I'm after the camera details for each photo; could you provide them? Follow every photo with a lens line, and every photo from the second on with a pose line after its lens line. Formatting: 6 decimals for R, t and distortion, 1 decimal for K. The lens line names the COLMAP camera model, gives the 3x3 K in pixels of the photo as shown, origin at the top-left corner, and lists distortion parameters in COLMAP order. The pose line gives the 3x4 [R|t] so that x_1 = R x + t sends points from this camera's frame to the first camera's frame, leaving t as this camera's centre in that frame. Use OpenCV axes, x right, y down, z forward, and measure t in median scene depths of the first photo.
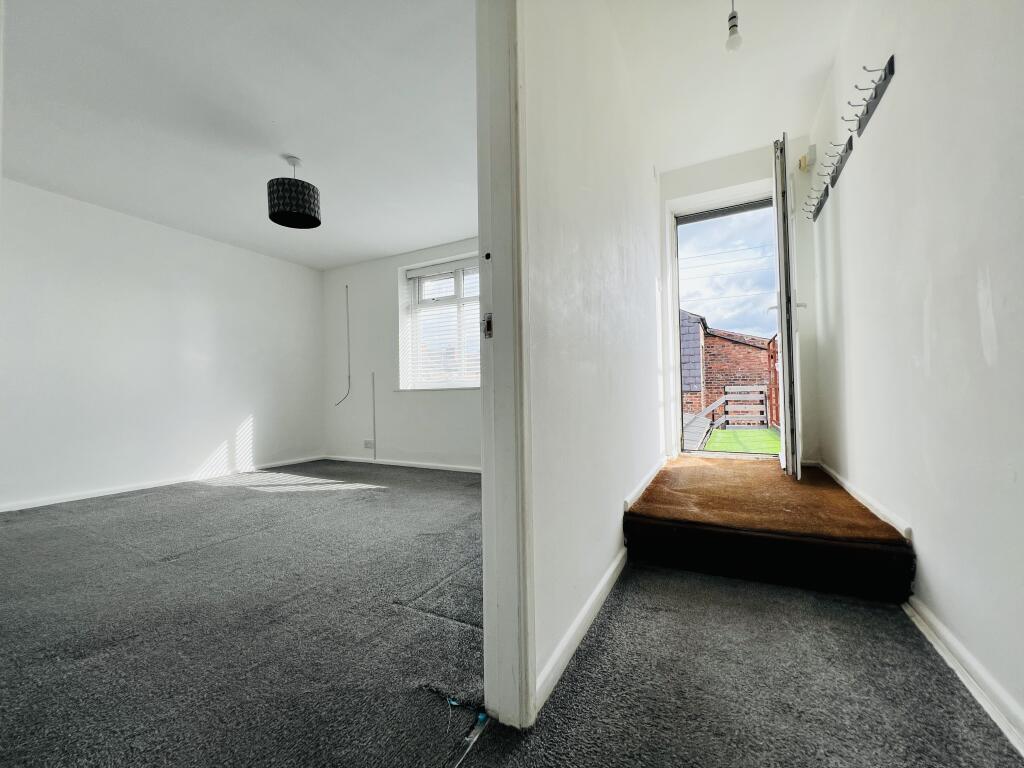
lens RADIAL K [[409.8, 0, 512.0], [0, 409.8, 384.0], [0, 0, 1]] dist [0.000441, -0.000148]
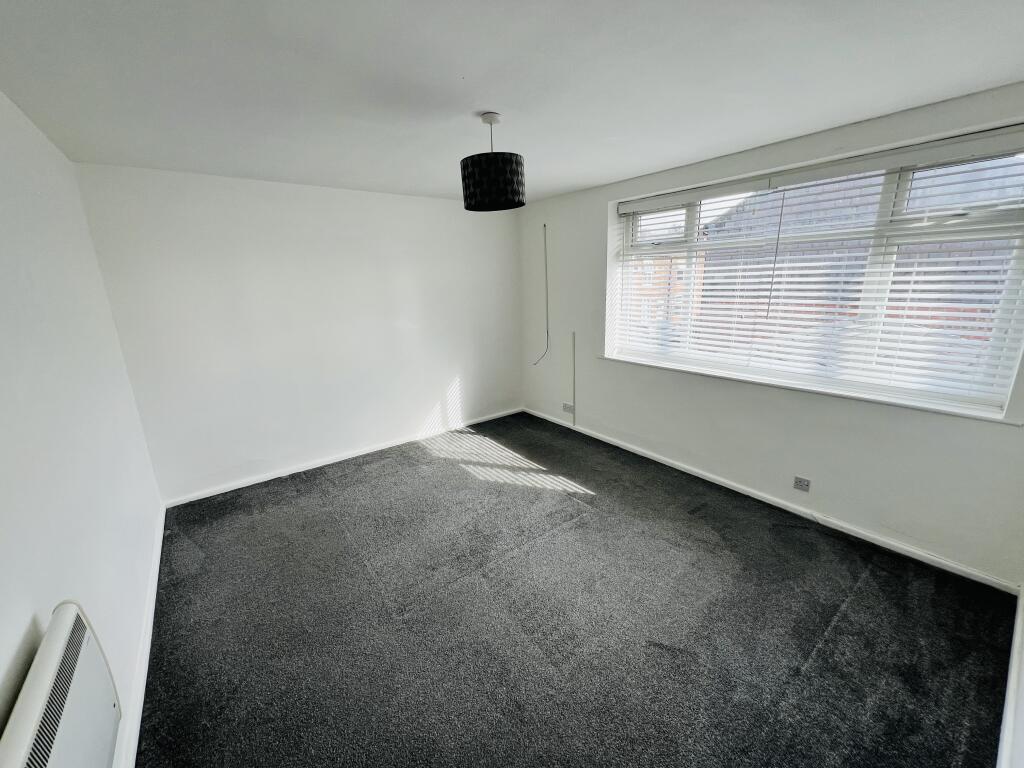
lens RADIAL K [[409.8, 0, 512.0], [0, 409.8, 384.0], [0, 0, 1]] dist [0.000441, -0.000148]
pose [[0.909089, 0.096604, -0.405247, -0.119711], [0.024069, 0.958940, 0.282587, -0.219031], [0.415907, -0.266651, 0.869436, 0.198350]]
